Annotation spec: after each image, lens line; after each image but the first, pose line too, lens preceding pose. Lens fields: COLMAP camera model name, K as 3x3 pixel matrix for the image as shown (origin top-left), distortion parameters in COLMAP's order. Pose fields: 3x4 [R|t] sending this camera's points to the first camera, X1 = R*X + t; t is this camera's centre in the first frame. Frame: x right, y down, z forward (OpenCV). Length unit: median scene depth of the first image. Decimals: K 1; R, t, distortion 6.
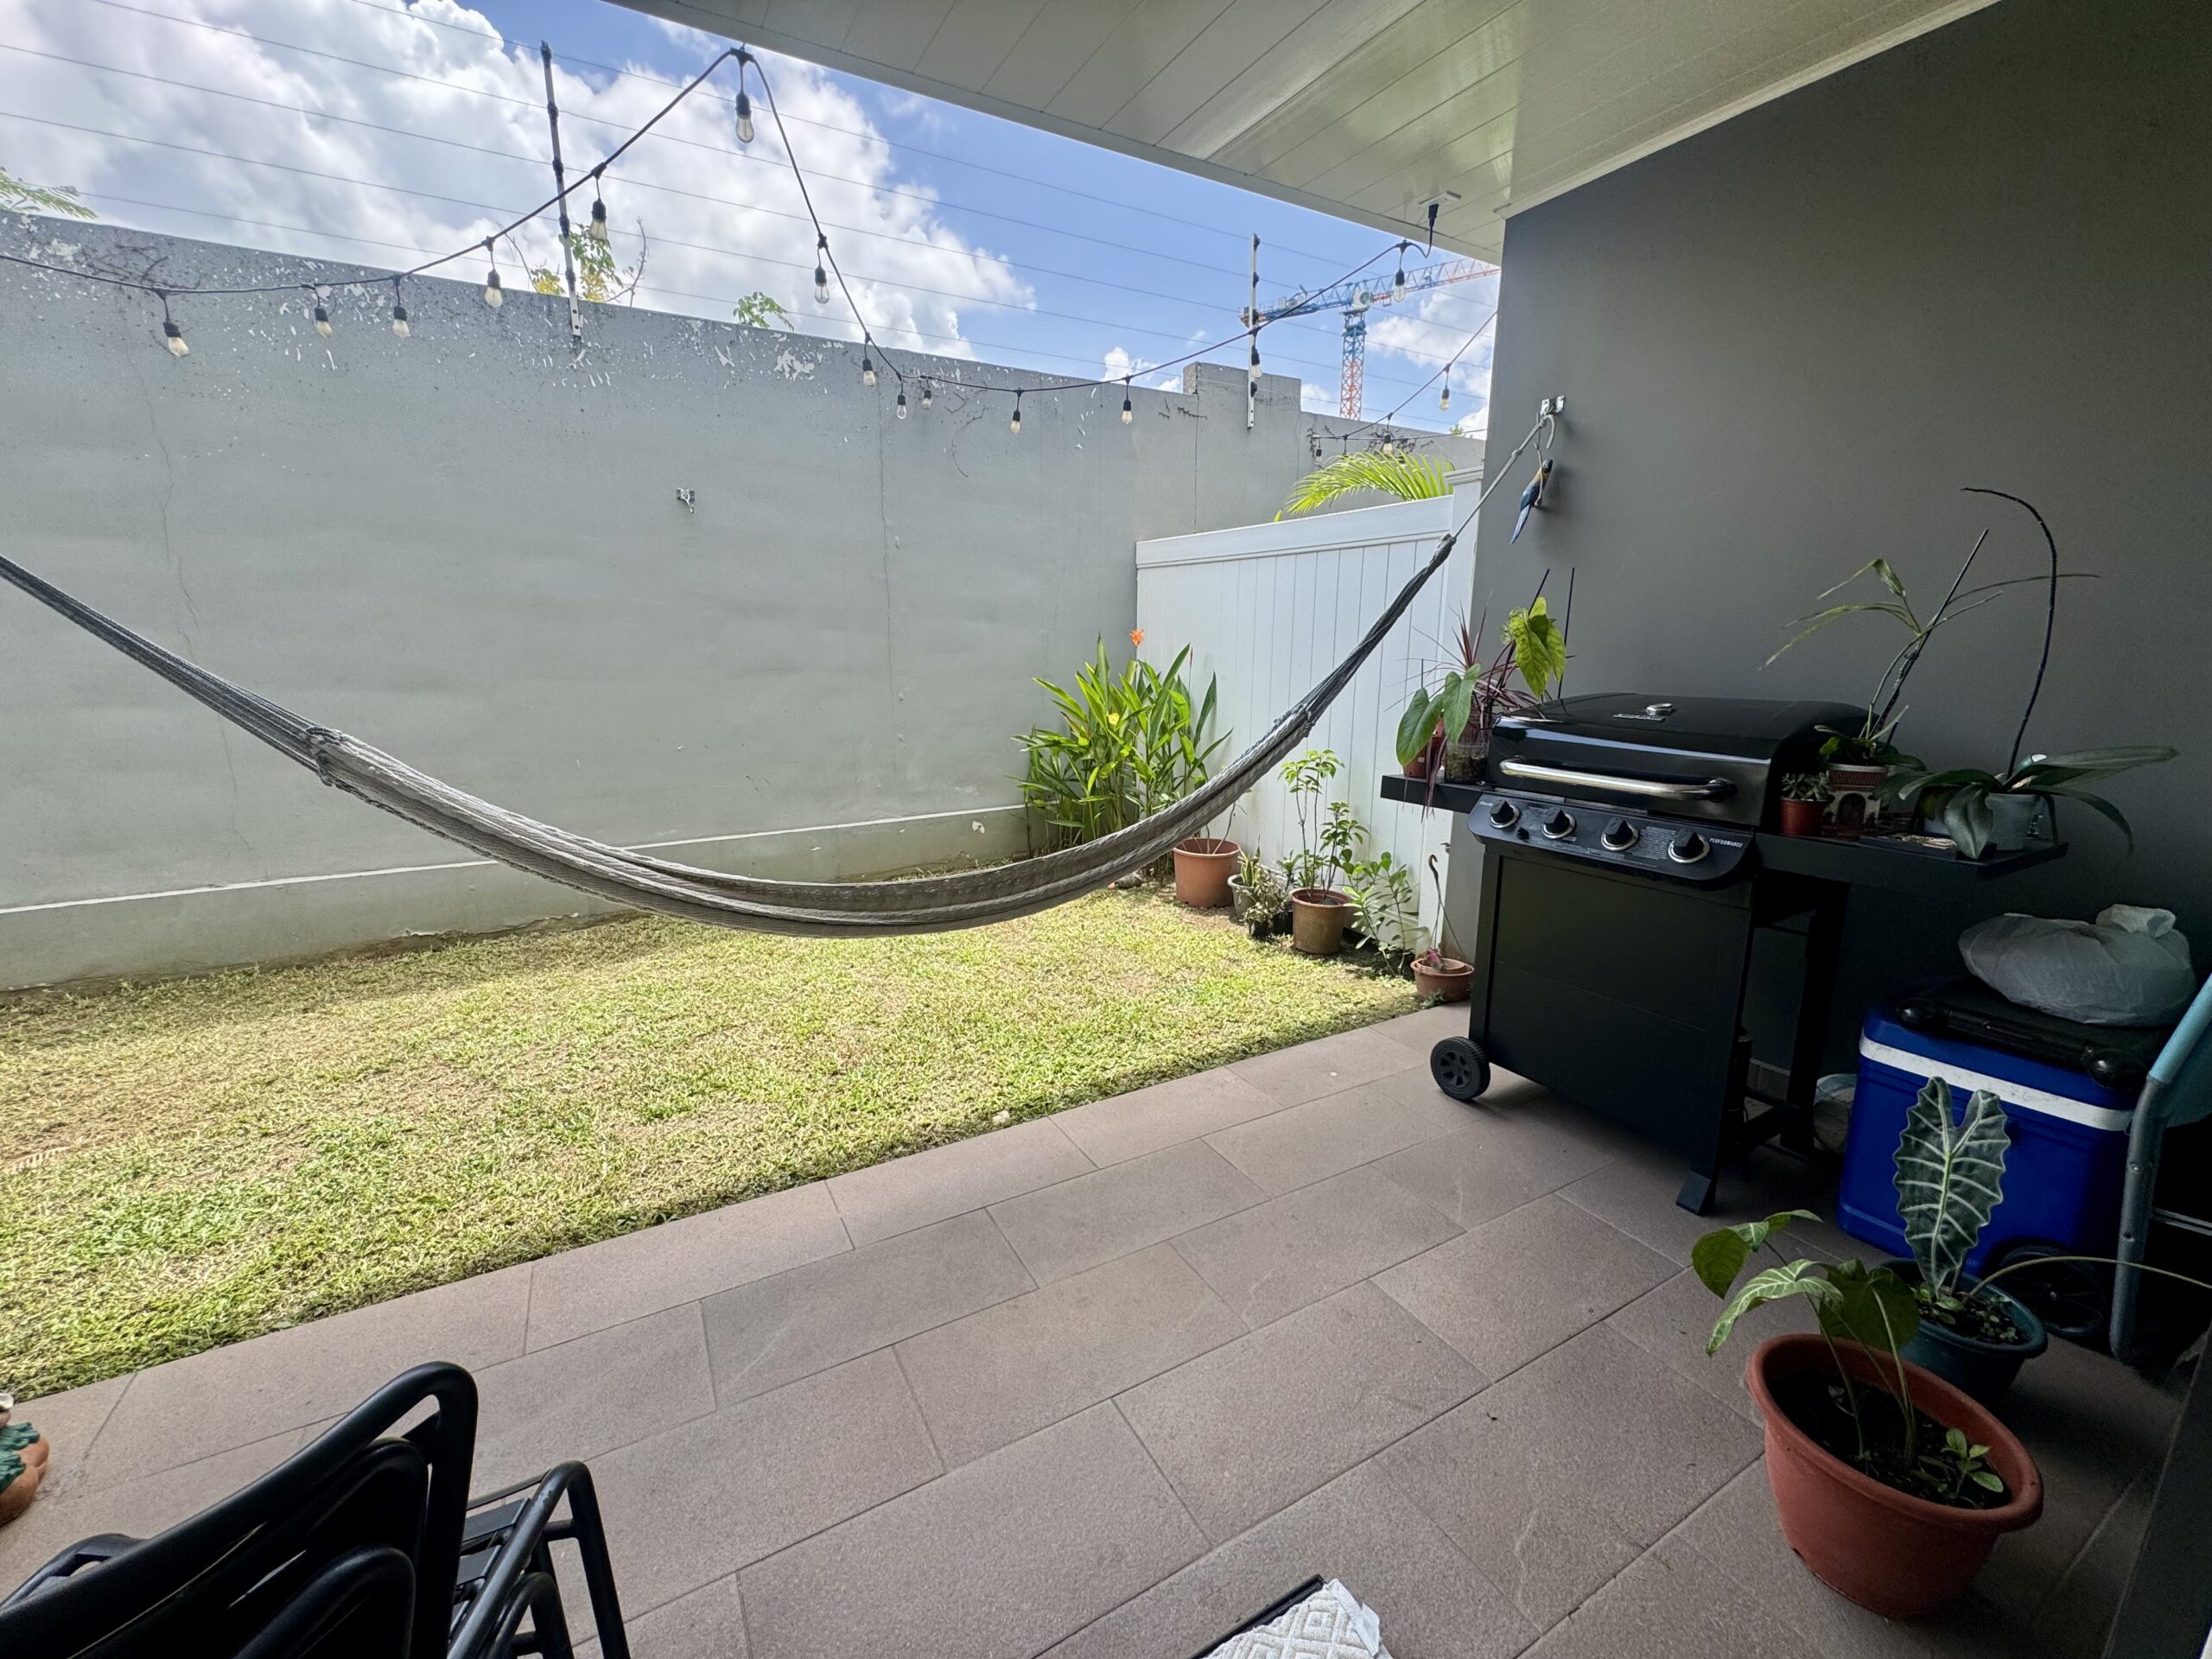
lens RADIAL K [[886.9, 0, 1106.0], [0, 886.9, 829.5], [0, 0, 1]] dist [0.001186, 0.000221]
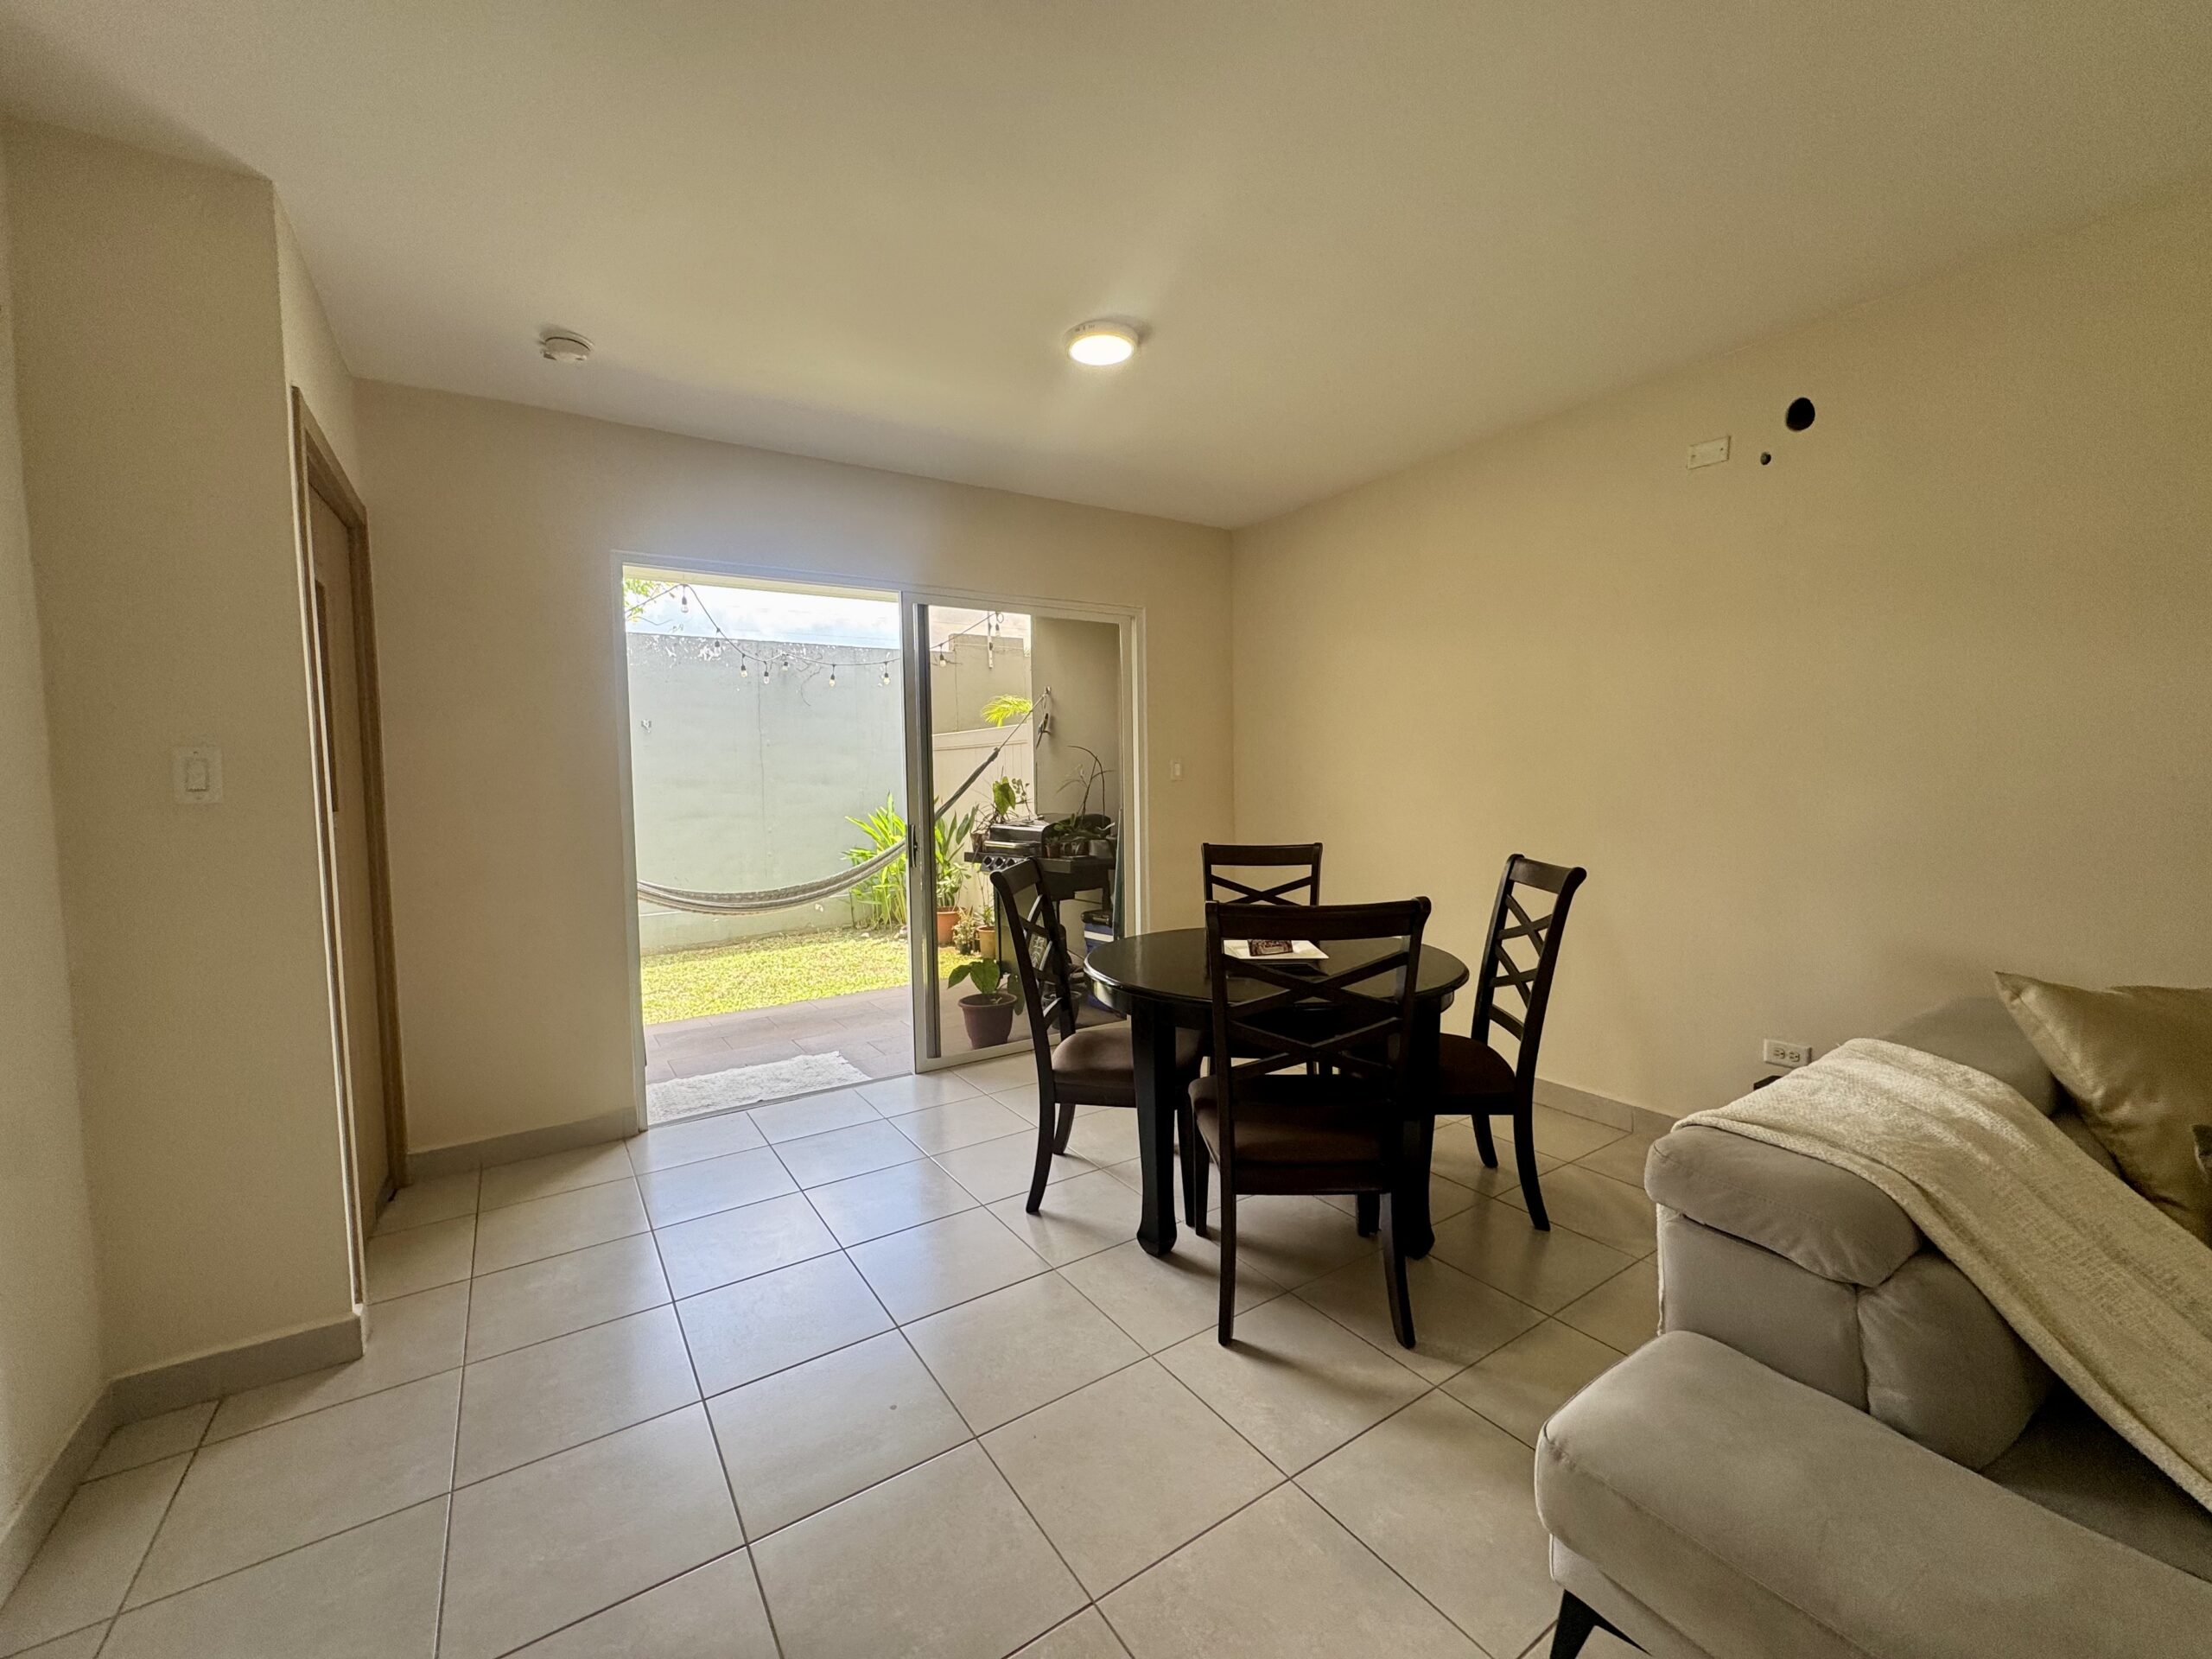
lens RADIAL K [[886.9, 0, 1106.0], [0, 886.9, 829.5], [0, 0, 1]] dist [0.001186, 0.000221]
pose [[0.996663, -0.027704, 0.076787, 0.488307], [0.039827, 0.986125, -0.161155, 0.258752], [-0.071257, 0.163676, 0.983937, -1.248608]]
